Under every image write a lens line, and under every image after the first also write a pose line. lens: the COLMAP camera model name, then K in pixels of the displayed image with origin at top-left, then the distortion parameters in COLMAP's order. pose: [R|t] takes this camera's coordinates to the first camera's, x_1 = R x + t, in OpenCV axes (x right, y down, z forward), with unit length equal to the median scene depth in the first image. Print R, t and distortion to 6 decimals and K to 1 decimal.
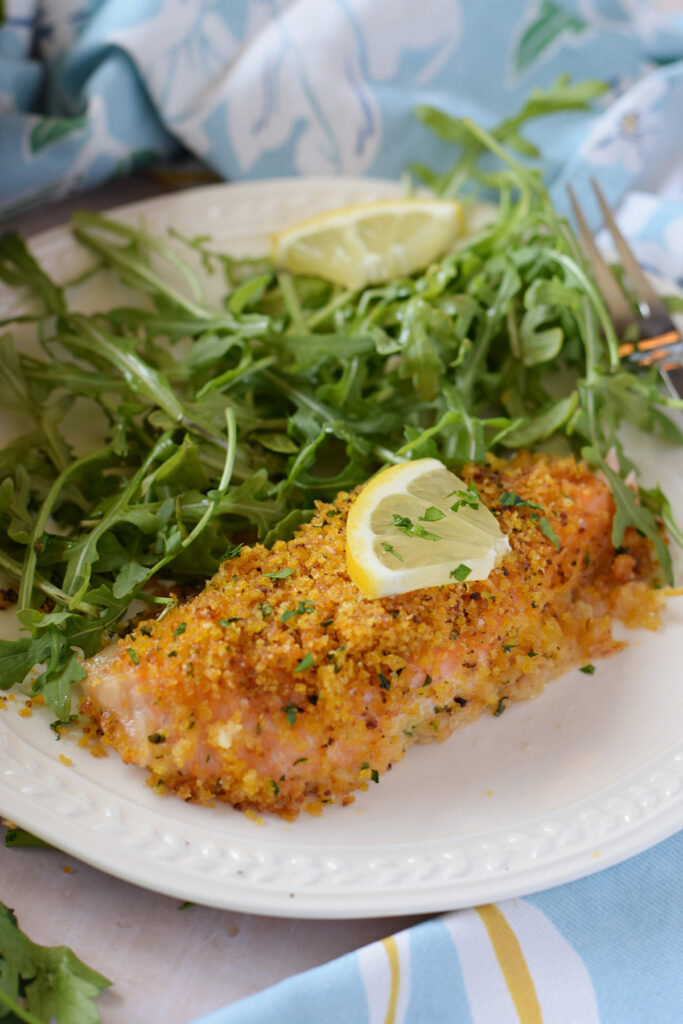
lens RADIAL K [[2364.7, 0, 399.3], [0, 2364.7, 510.9], [0, 0, 1]] dist [-0.092205, -0.990985]
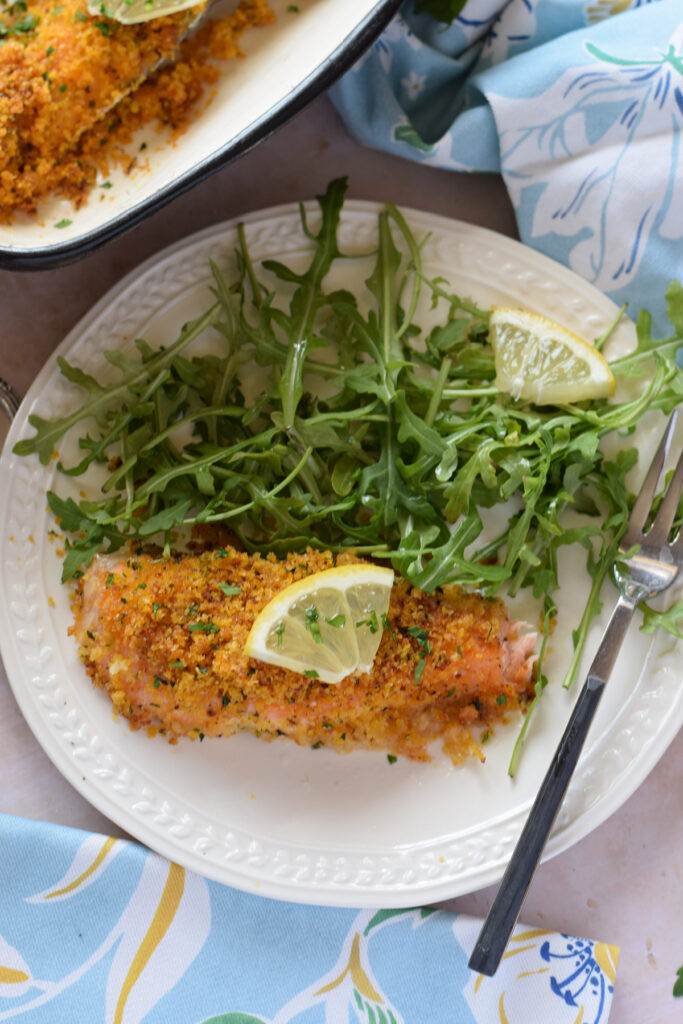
lens RADIAL K [[2364.7, 0, 399.3], [0, 2364.7, 510.9], [0, 0, 1]] dist [-0.092205, -0.990985]
pose [[0.739263, 0.625632, -0.249148, 0.358259], [-0.472943, 0.745723, 0.469278, -0.740733], [0.479391, -0.229087, 0.847174, -0.164646]]
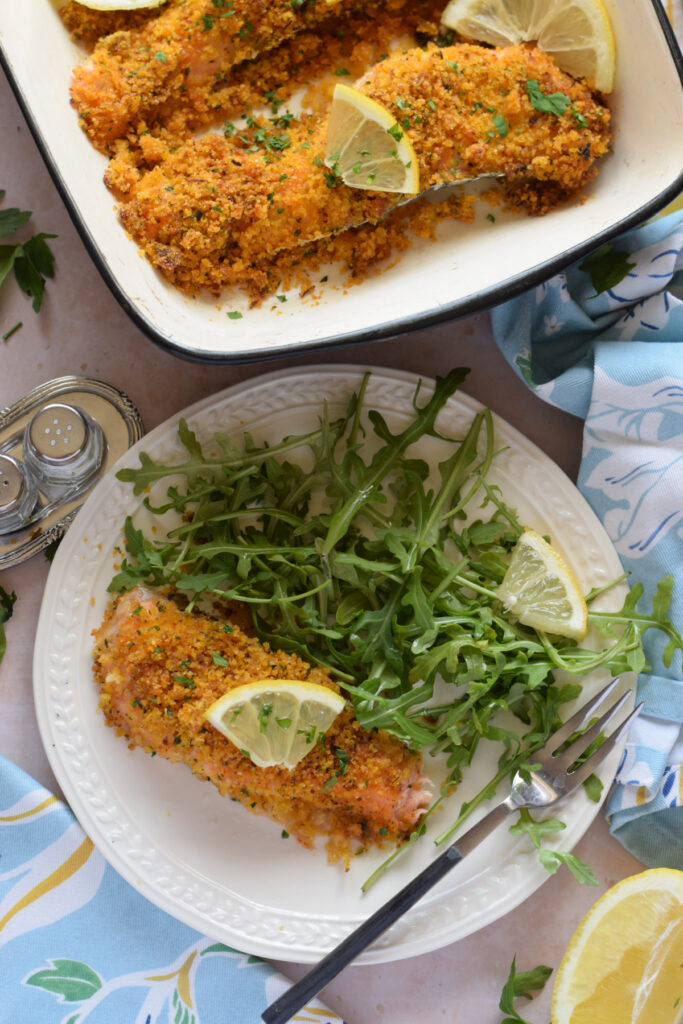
lens RADIAL K [[2364.7, 0, 399.3], [0, 2364.7, 510.9], [0, 0, 1]] dist [-0.092205, -0.990985]
pose [[0.373637, 0.895235, -0.242796, 0.337072], [-0.675534, 0.441999, 0.590162, -1.182582], [0.635649, -0.056489, 0.769908, -0.291338]]
